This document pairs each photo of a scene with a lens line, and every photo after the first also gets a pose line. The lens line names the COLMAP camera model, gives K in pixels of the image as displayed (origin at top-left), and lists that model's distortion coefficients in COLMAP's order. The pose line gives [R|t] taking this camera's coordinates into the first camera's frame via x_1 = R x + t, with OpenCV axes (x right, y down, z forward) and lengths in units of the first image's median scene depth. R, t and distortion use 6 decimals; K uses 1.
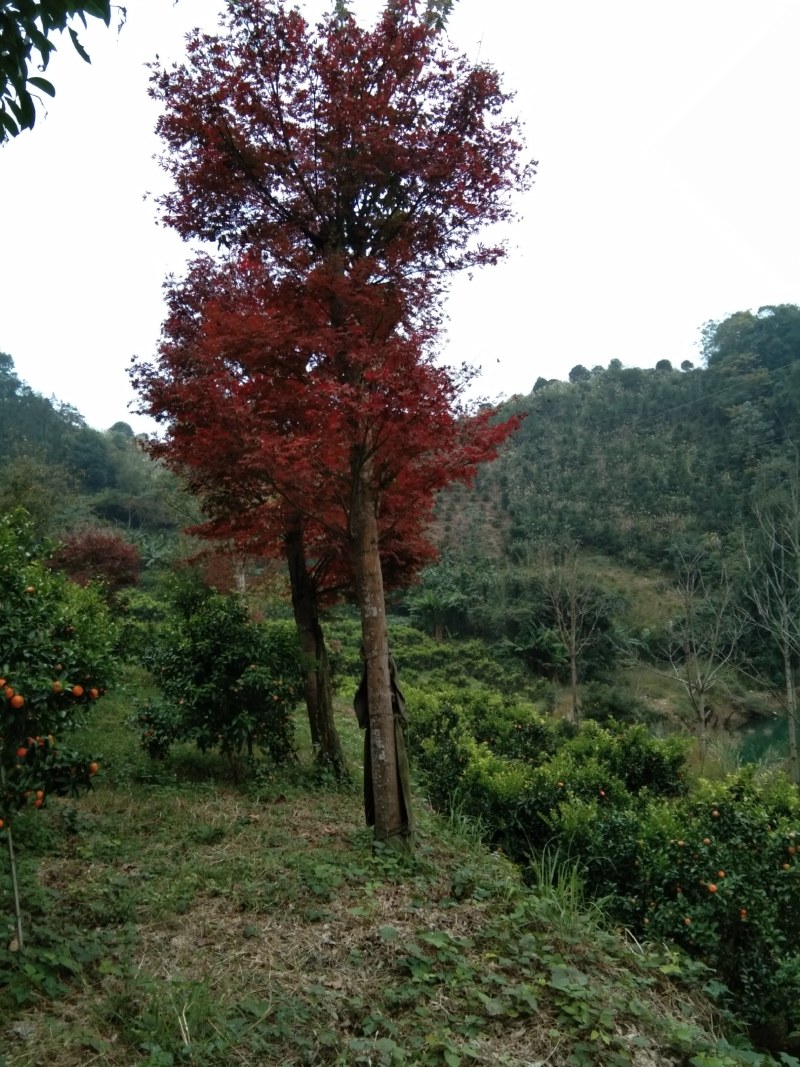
lens RADIAL K [[841.9, 0, 400.4], [0, 841.9, 529.0], [0, 0, 1]] dist [0.113694, -0.167586]
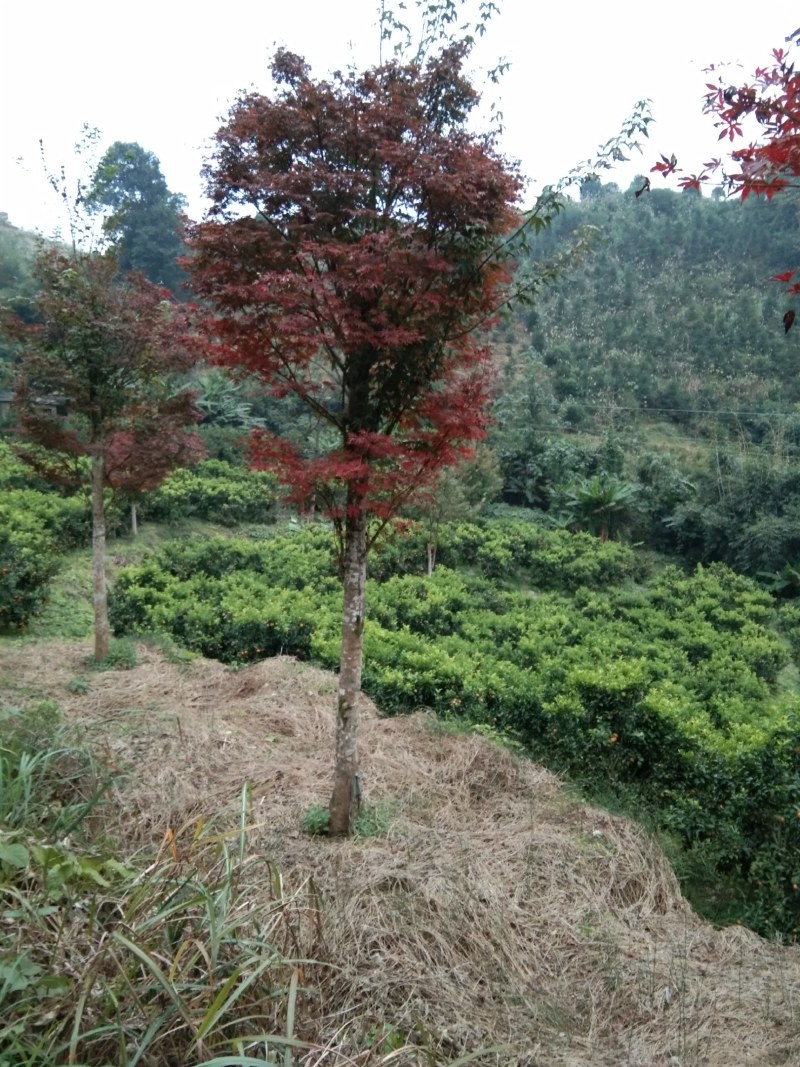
lens RADIAL K [[884.2, 0, 400.0], [0, 884.2, 533.5], [0, 0, 1]] dist [-0.011105, -0.003969]
pose [[0.979802, 0.025442, 0.198345, -0.307066], [-0.061430, 0.982207, 0.177471, 0.002460], [-0.190301, -0.186071, 0.963931, 0.397966]]
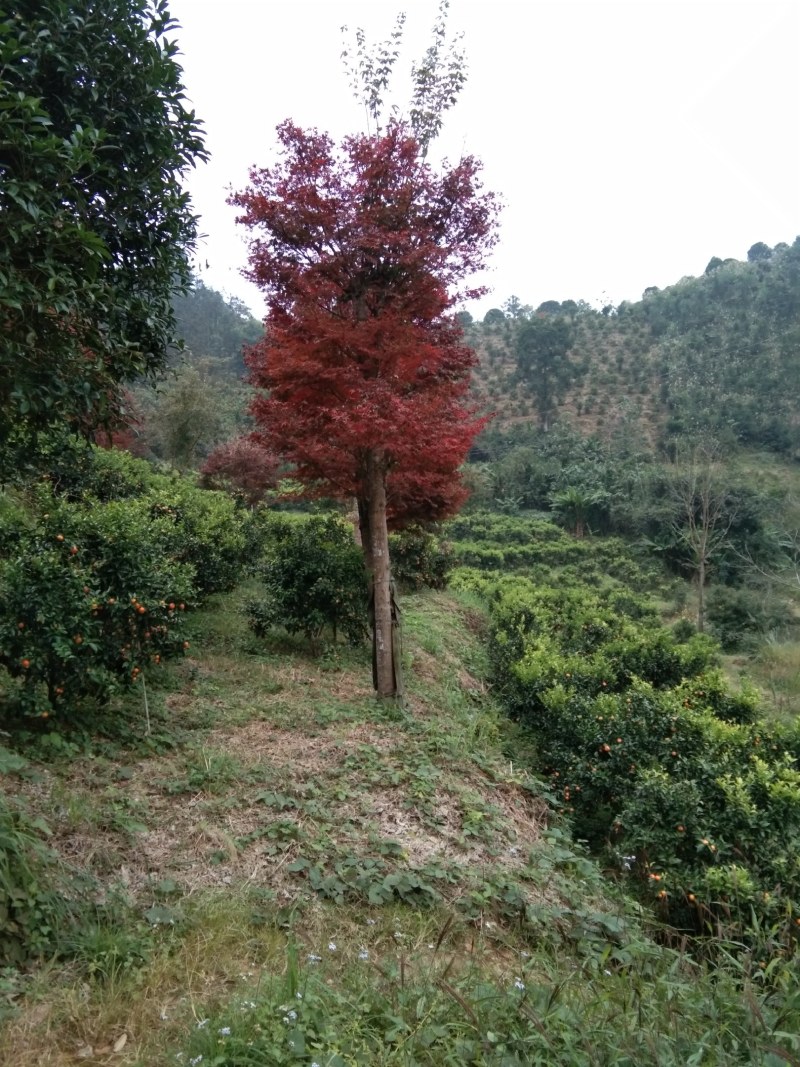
lens RADIAL K [[841.9, 0, 400.4], [0, 841.9, 529.0], [0, 0, 1]] dist [0.113694, -0.167586]
pose [[0.982401, 0.034930, -0.183487, 0.023669], [-0.010382, 0.991051, 0.133082, -0.012125], [0.186493, -0.128836, 0.973972, -0.037151]]
